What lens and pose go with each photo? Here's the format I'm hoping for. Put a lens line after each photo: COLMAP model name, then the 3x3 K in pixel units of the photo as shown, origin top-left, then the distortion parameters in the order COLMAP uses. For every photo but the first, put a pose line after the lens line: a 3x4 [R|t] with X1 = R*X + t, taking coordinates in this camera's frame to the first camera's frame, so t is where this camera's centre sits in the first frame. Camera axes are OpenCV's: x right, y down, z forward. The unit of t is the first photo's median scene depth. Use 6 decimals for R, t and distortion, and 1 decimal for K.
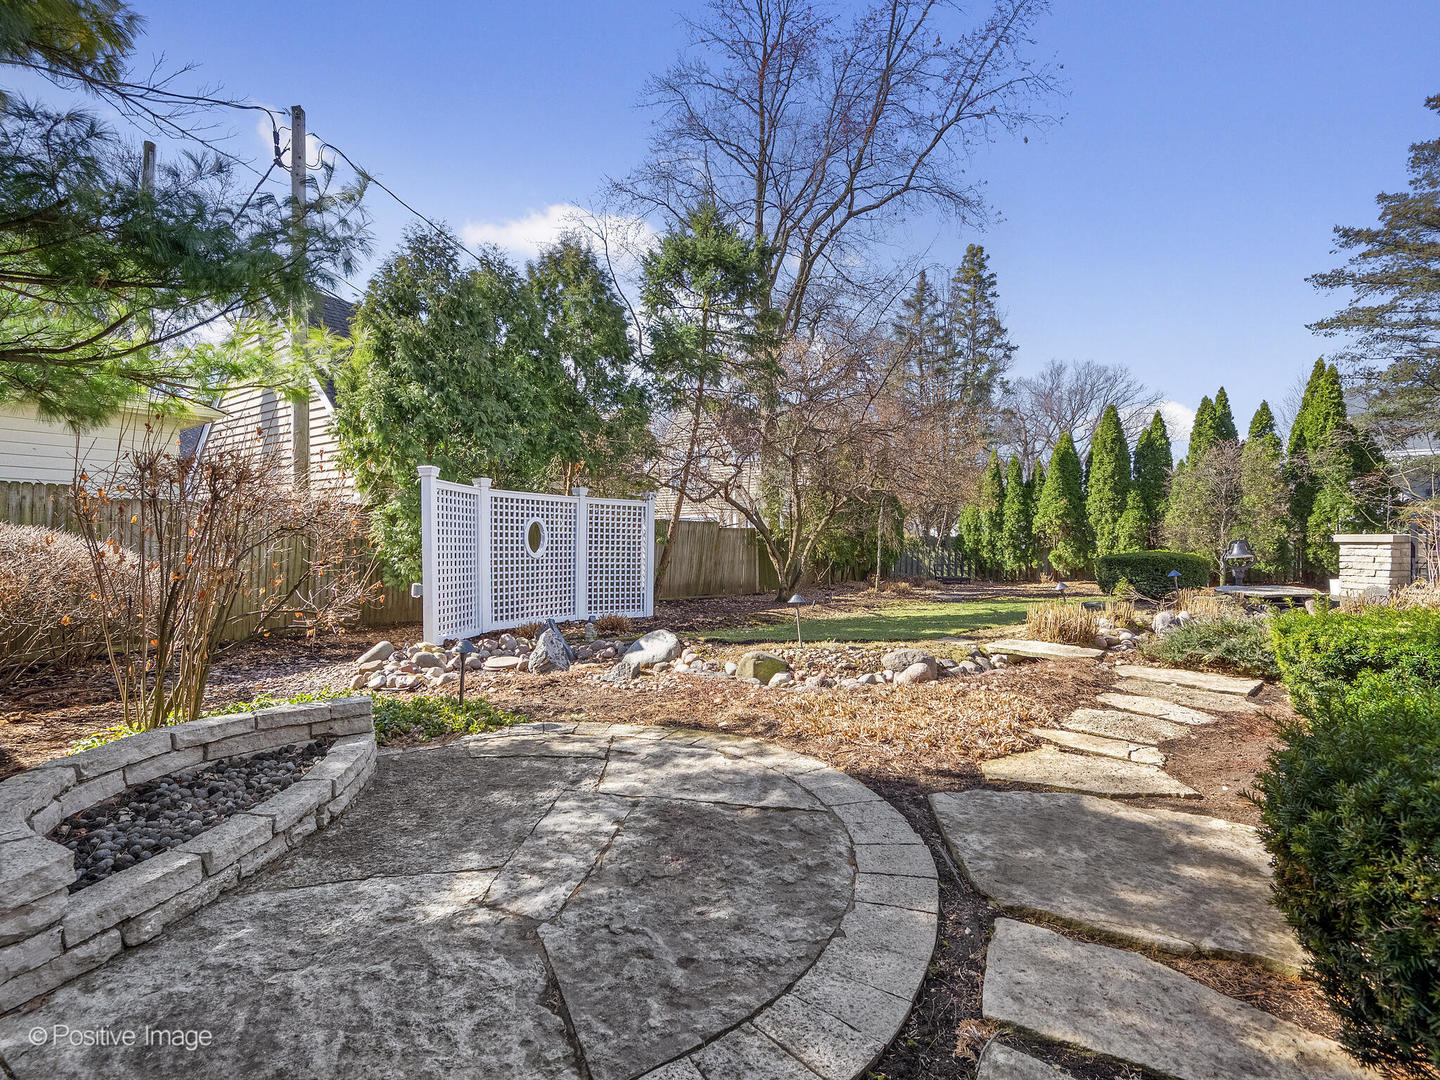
lens RADIAL K [[656.0, 0, 725.3], [0, 656.0, 550.1], [0, 0, 1]] dist [-0.002062, -0.000253]
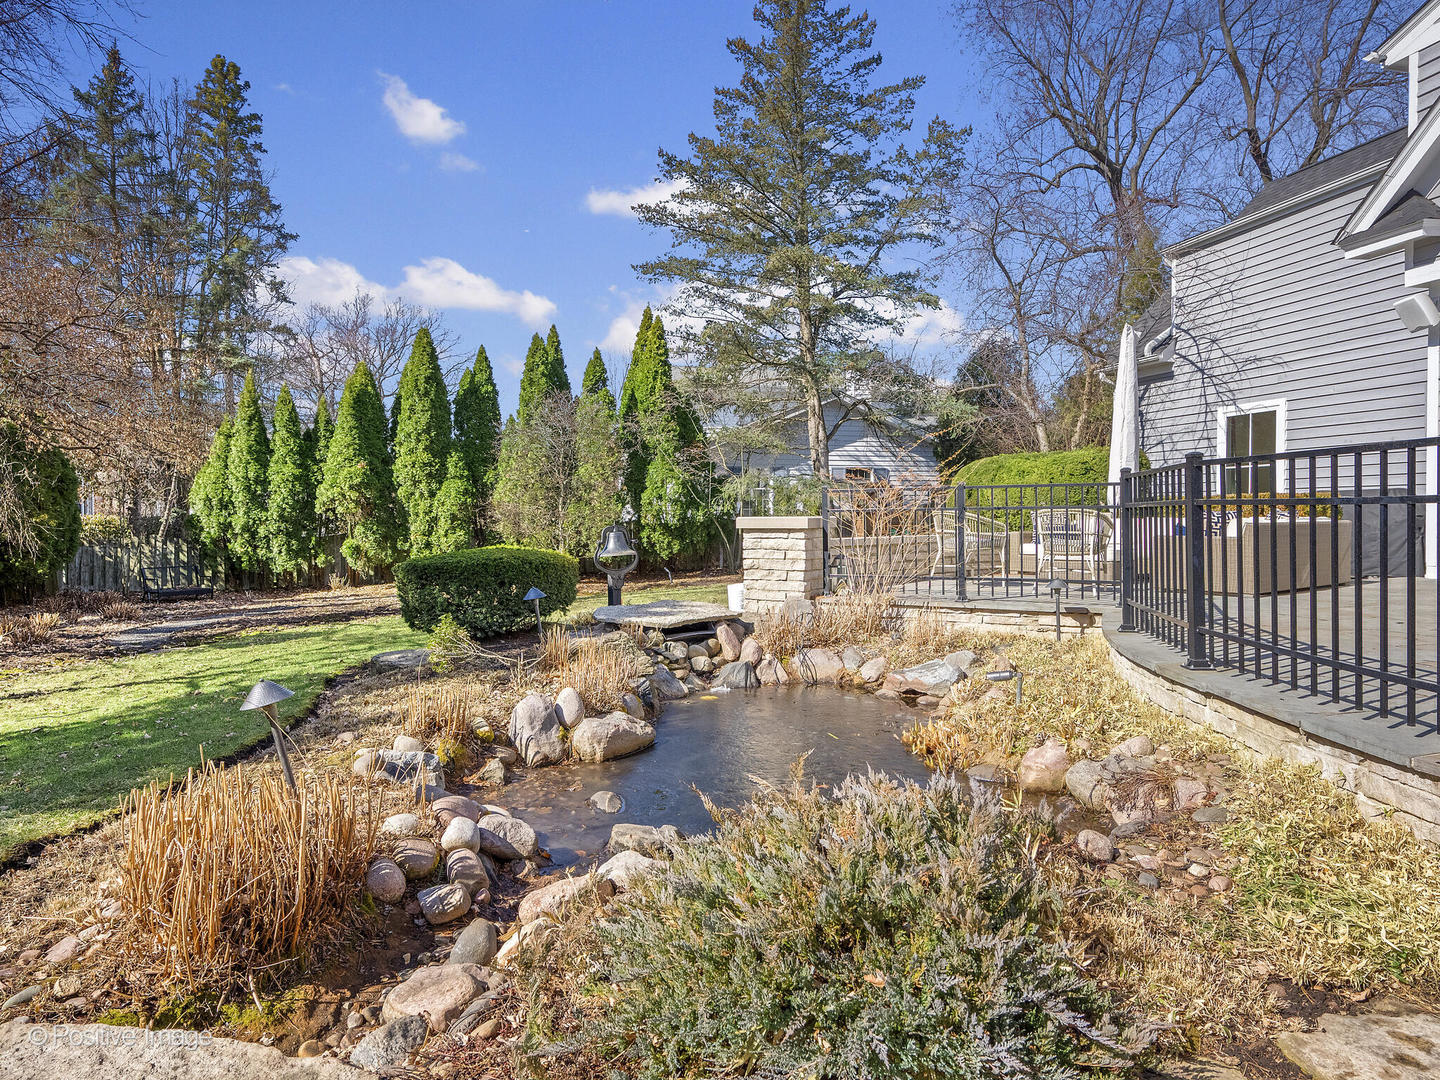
lens RADIAL K [[829.6, 0, 699.5], [0, 829.6, 535.3], [0, 0, 1]] dist [-0.000545, -0.001855]
pose [[0.663810, -0.020556, 0.747619, 0.123667], [0.018500, 0.999768, 0.011063, -0.006484], [-0.747673, 0.006487, 0.664036, 0.203968]]
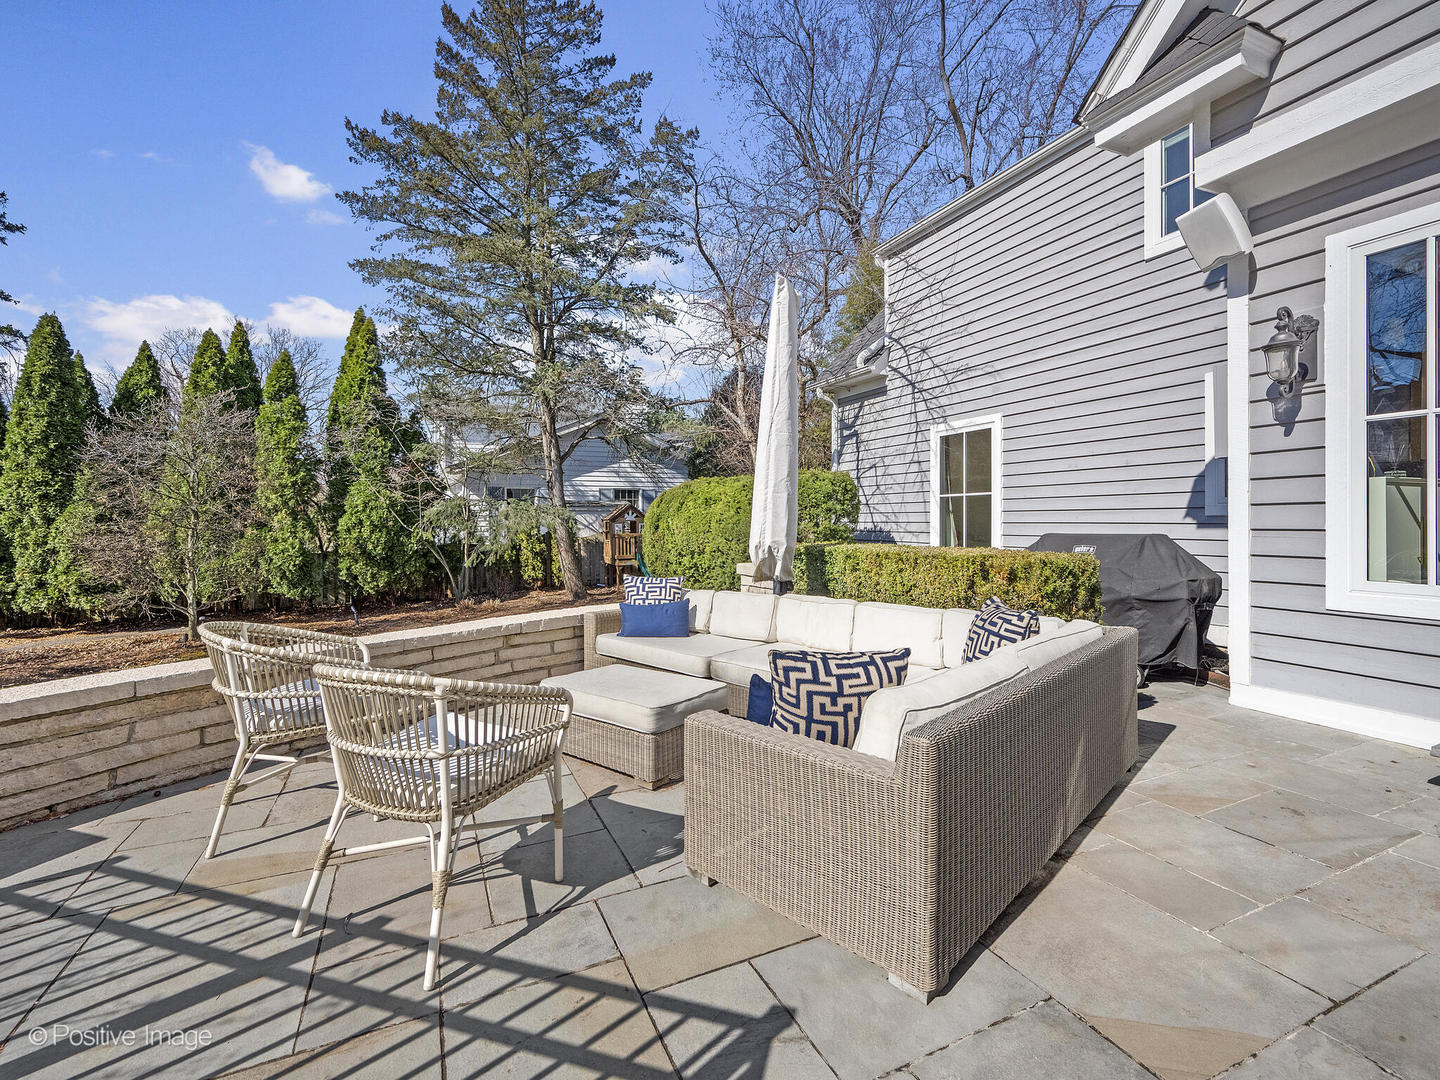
lens RADIAL K [[645.4, 0, 725.1], [0, 645.4, 523.7], [0, 0, 1]] dist [-0.000856, -0.000229]
pose [[0.495594, -0.011306, 0.868481, 0.403637], [0.026624, 0.999643, -0.002179, -0.026697], [-0.868146, 0.024202, 0.495718, 0.232950]]
